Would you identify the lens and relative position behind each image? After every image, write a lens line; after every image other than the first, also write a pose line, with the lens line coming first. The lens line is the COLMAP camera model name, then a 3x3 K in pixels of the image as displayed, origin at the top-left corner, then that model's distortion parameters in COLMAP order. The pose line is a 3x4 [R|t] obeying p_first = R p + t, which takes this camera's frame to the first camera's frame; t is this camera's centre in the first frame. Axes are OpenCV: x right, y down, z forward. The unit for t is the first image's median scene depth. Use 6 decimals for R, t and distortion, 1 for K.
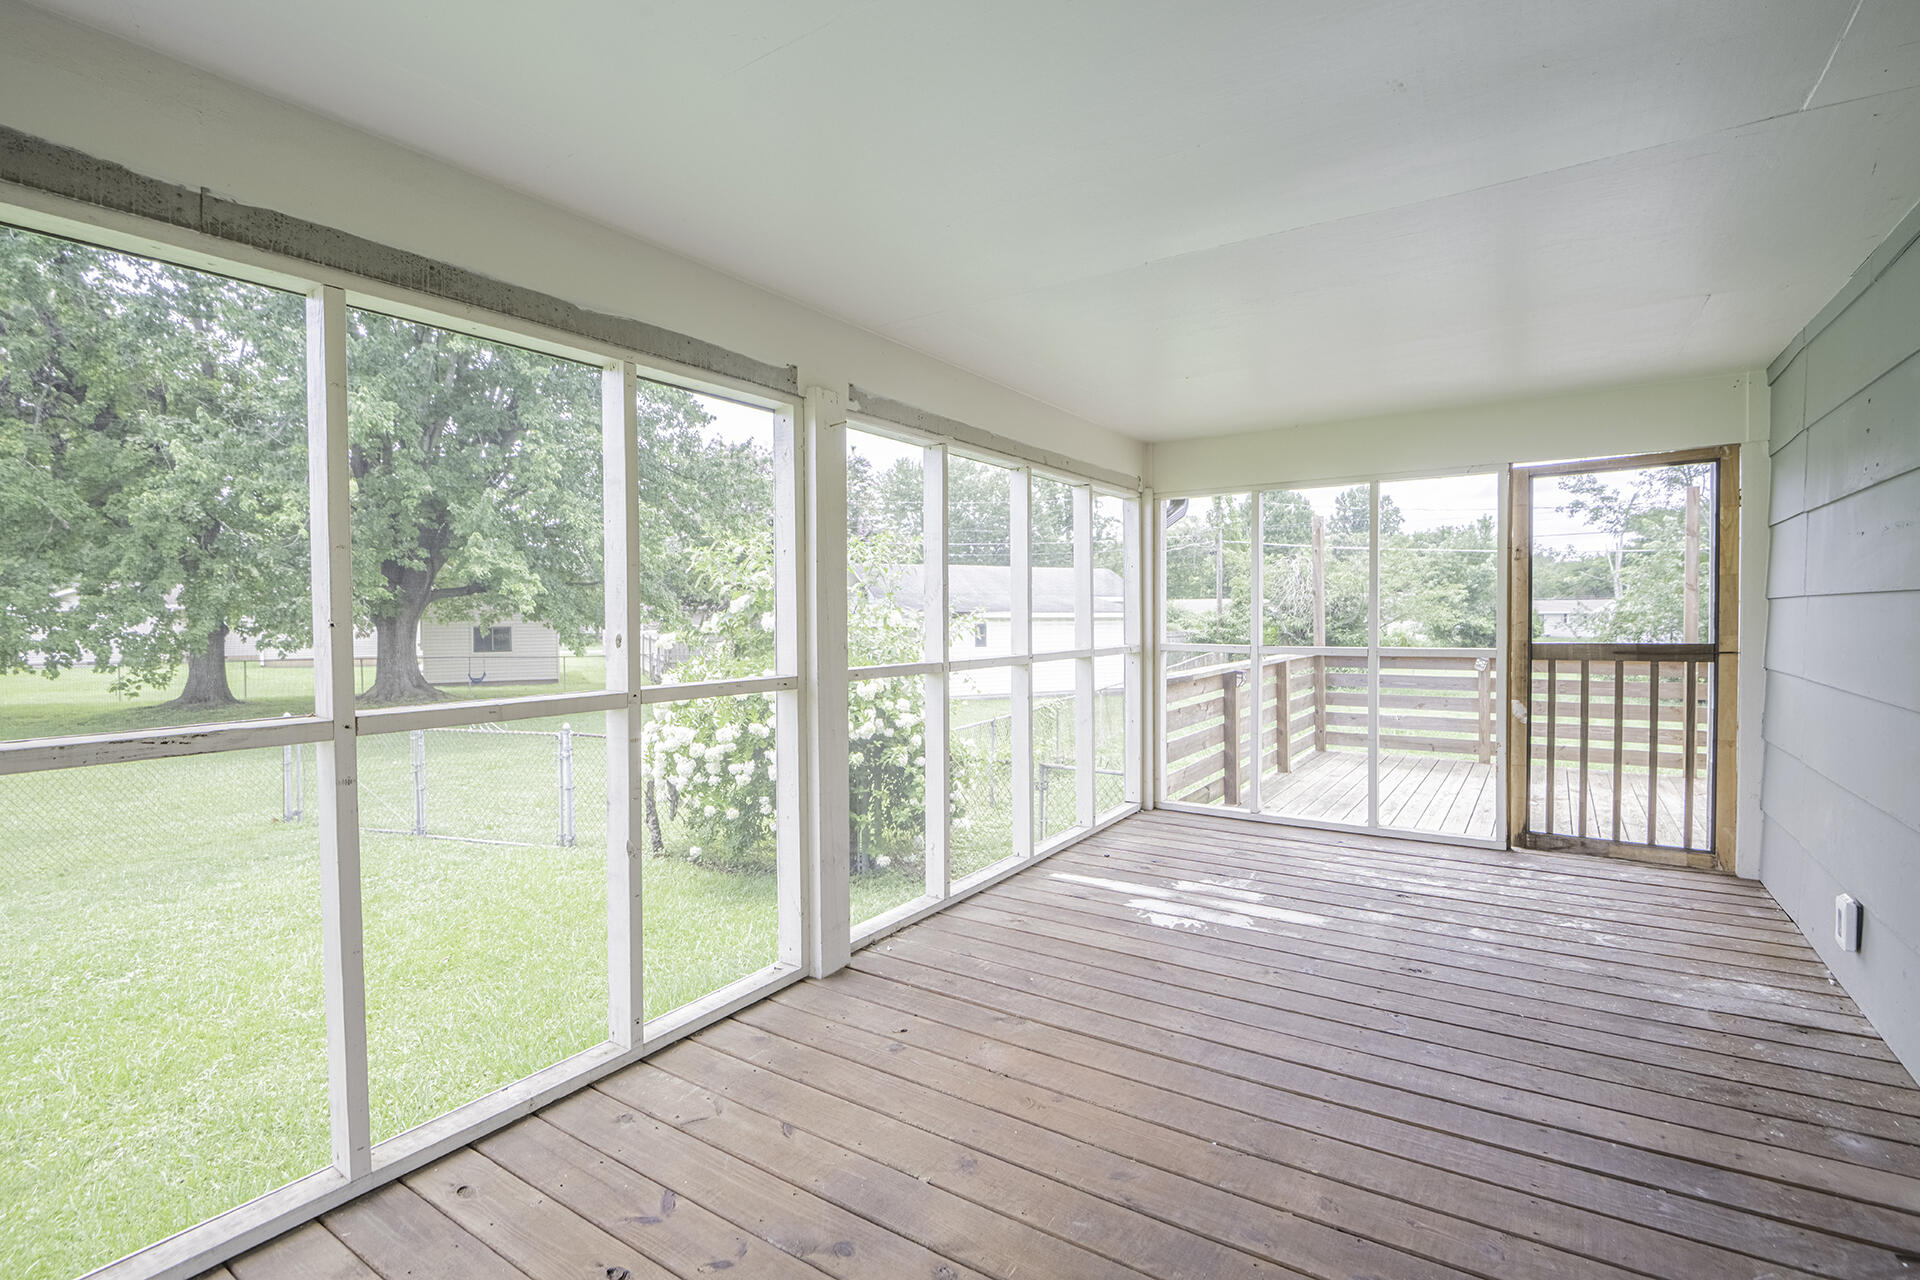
lens RADIAL K [[886.8, 0, 956.6], [0, 886.8, 631.5], [0, 0, 1]] dist [-0.003541, -0.008520]
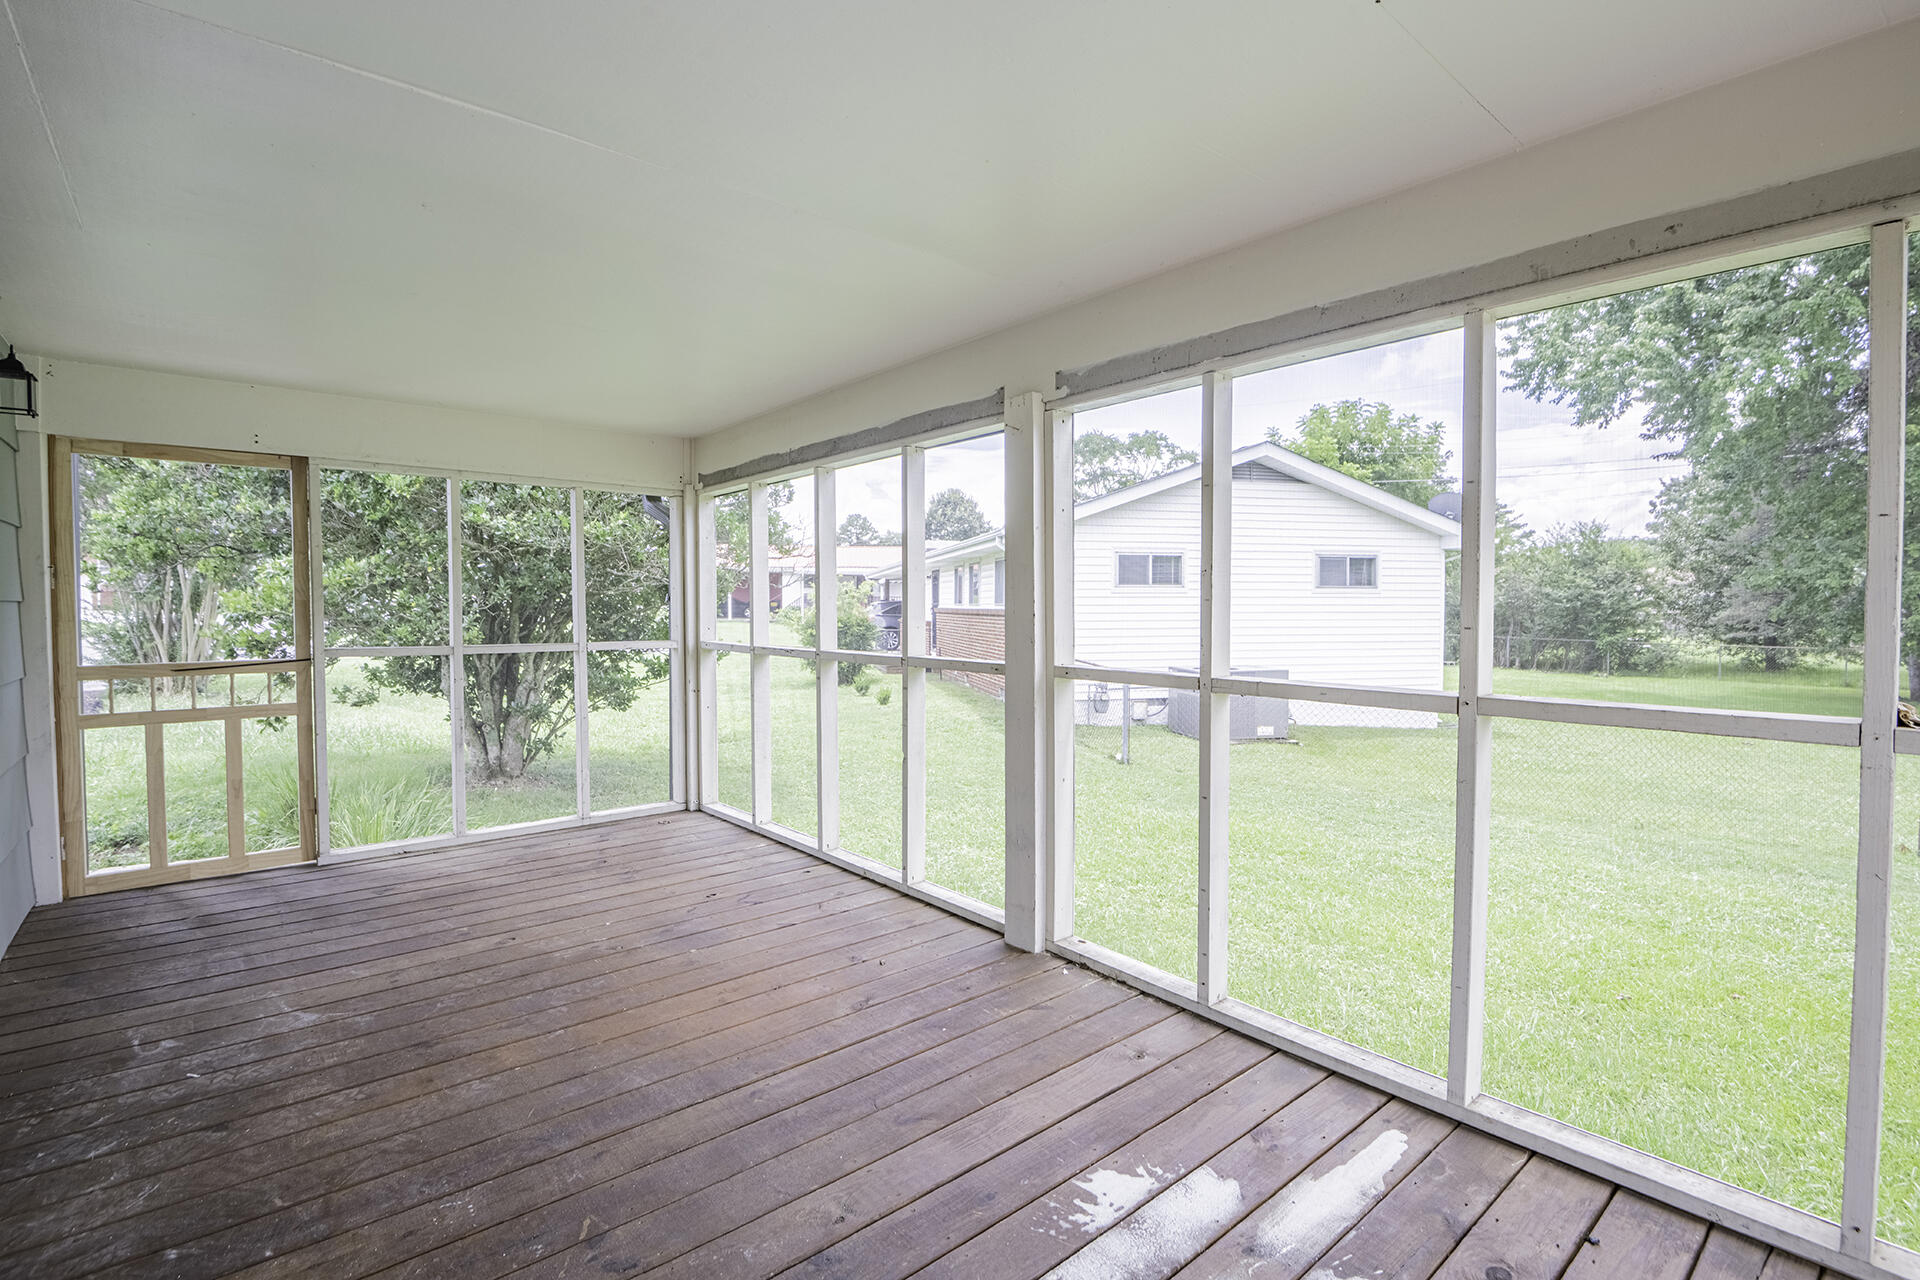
lens RADIAL K [[886.8, 0, 956.6], [0, 886.8, 631.5], [0, 0, 1]] dist [-0.003541, -0.008520]
pose [[-0.275686, 0.038575, -0.960473, 0.799732], [-0.020255, 0.998739, 0.045926, -0.035502], [0.961034, 0.032115, -0.274557, 1.094103]]
